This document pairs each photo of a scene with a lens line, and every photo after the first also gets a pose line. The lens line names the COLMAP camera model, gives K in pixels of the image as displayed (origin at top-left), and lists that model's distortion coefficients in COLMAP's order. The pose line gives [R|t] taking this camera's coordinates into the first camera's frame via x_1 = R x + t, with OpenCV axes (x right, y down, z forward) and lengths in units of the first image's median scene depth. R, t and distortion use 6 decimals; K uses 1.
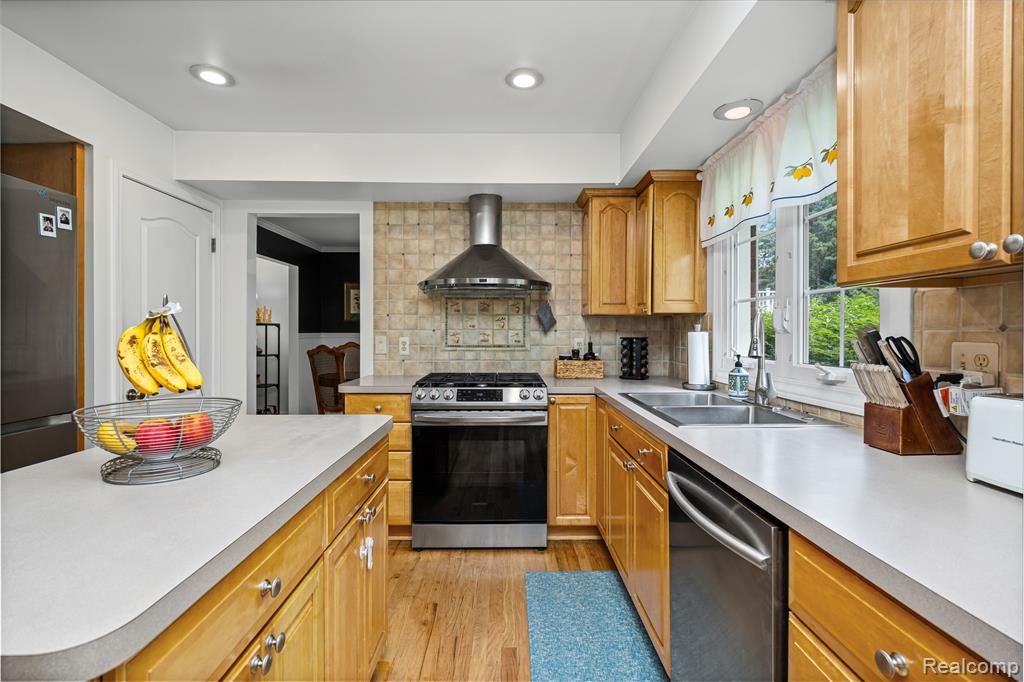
lens RADIAL K [[474.5, 0, 506.5], [0, 474.5, 339.2], [0, 0, 1]] dist [0.005128, 0.000010]
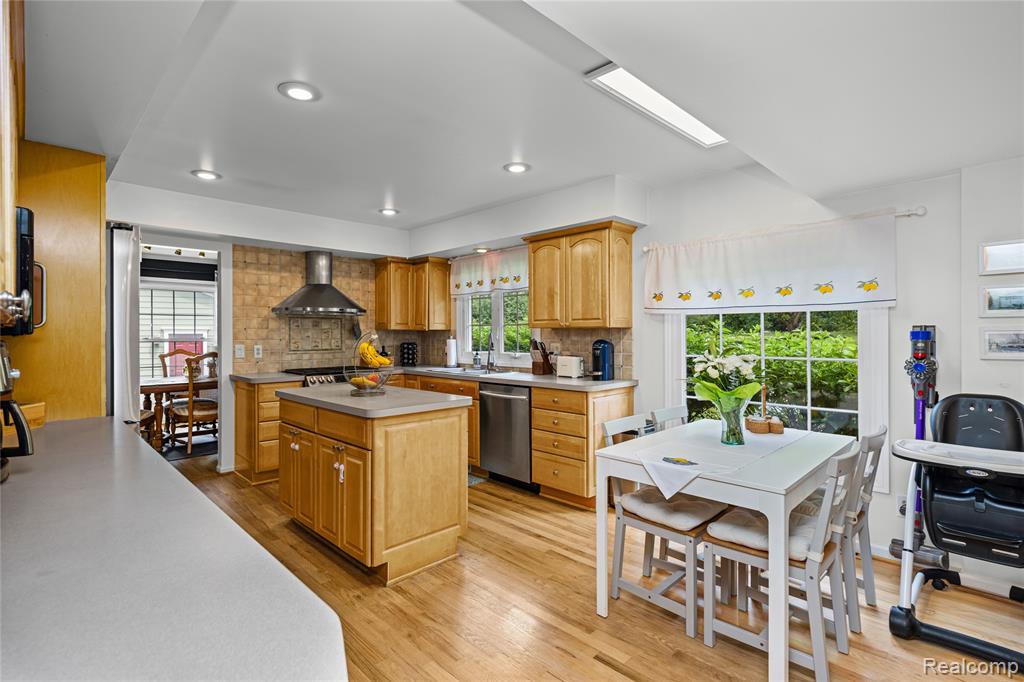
lens RADIAL K [[474.5, 0, 515.5], [0, 474.5, 335.1], [0, 0, 1]] dist [0.005128, 0.000010]
pose [[0.712272, -0.006921, 0.701870, -0.666573], [0.014159, 0.999890, -0.004509, -0.016750], [-0.701761, 0.013150, 0.712291, -0.515981]]
